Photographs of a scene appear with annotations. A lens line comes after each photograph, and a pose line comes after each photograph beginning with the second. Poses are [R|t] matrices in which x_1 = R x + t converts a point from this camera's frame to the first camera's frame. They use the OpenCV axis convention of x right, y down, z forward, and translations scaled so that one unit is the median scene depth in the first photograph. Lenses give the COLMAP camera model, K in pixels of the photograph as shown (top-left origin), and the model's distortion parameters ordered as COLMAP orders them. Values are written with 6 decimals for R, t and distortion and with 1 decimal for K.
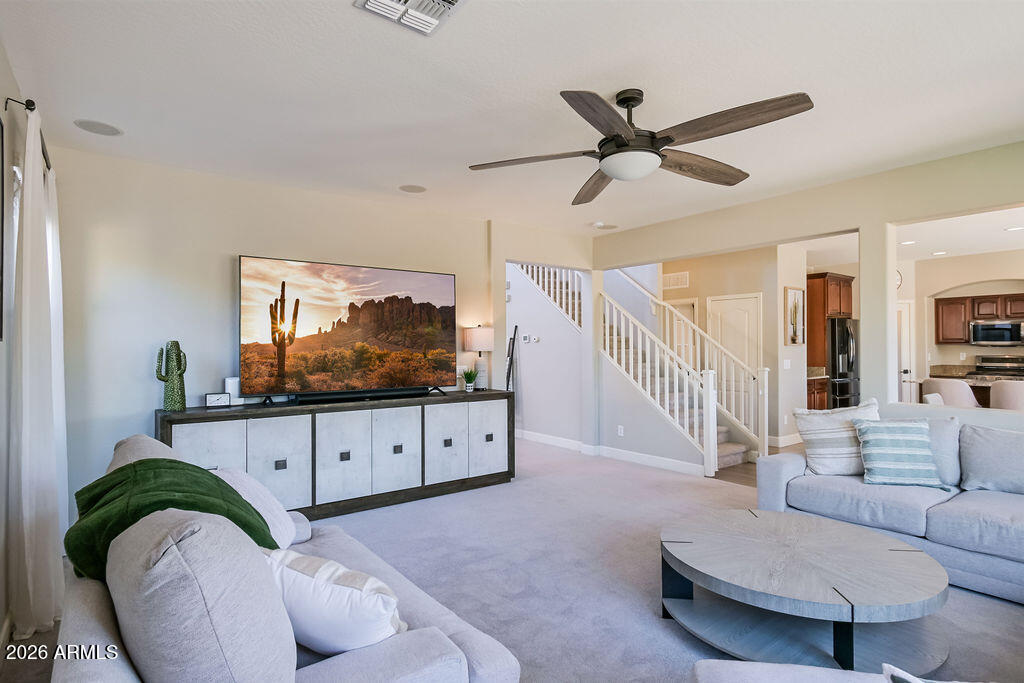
lens RADIAL K [[534.3, 0, 511.3], [0, 534.3, 337.3], [0, 0, 1]] dist [0.002903, -0.001440]
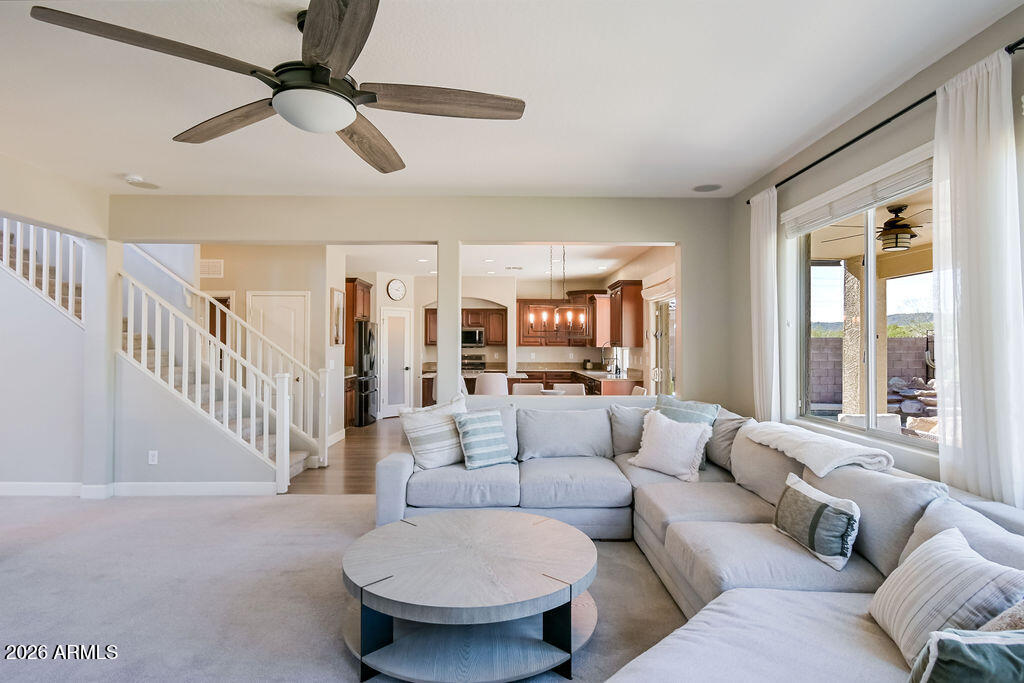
lens RADIAL K [[534.3, 0, 511.3], [0, 534.3, 337.3], [0, 0, 1]] dist [0.002903, -0.001440]
pose [[0.600385, 0.018593, 0.799495, -0.127248], [-0.018139, 0.999789, -0.009629, 0.003453], [-0.799506, -0.008721, 0.600595, 0.179336]]
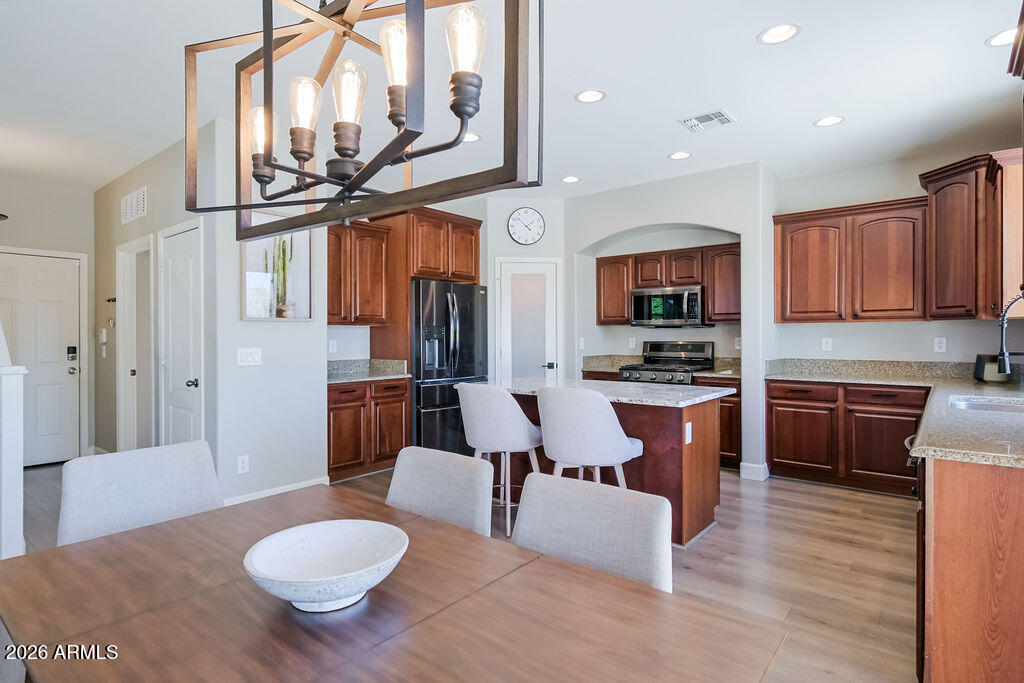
lens RADIAL K [[534.3, 0, 511.3], [0, 534.3, 337.3], [0, 0, 1]] dist [0.002903, -0.001440]
pose [[0.973342, 0.000534, 0.229360, 0.931330], [-0.004856, 0.999821, 0.018281, 0.029619], [-0.229309, -0.018908, 0.973170, 0.630526]]
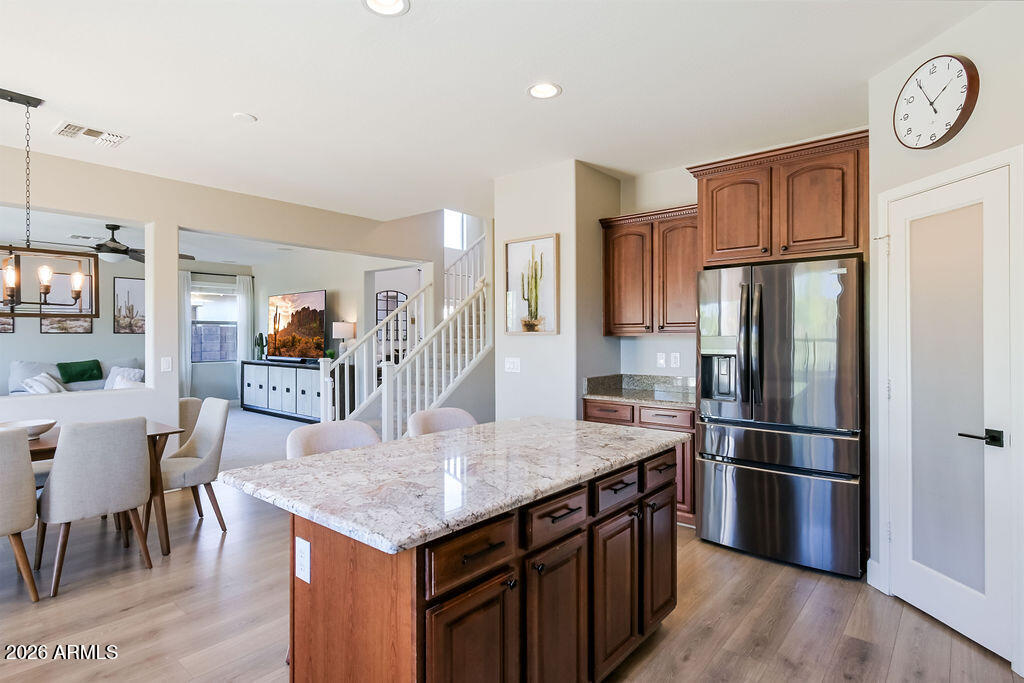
lens RADIAL K [[534.3, 0, 511.3], [0, 534.3, 337.3], [0, 0, 1]] dist [0.002903, -0.001440]
pose [[0.208963, 0.005415, -0.977909, 1.627028], [0.014241, 0.999862, 0.008580, 0.018504], [0.977820, -0.015719, 0.208857, 1.255685]]
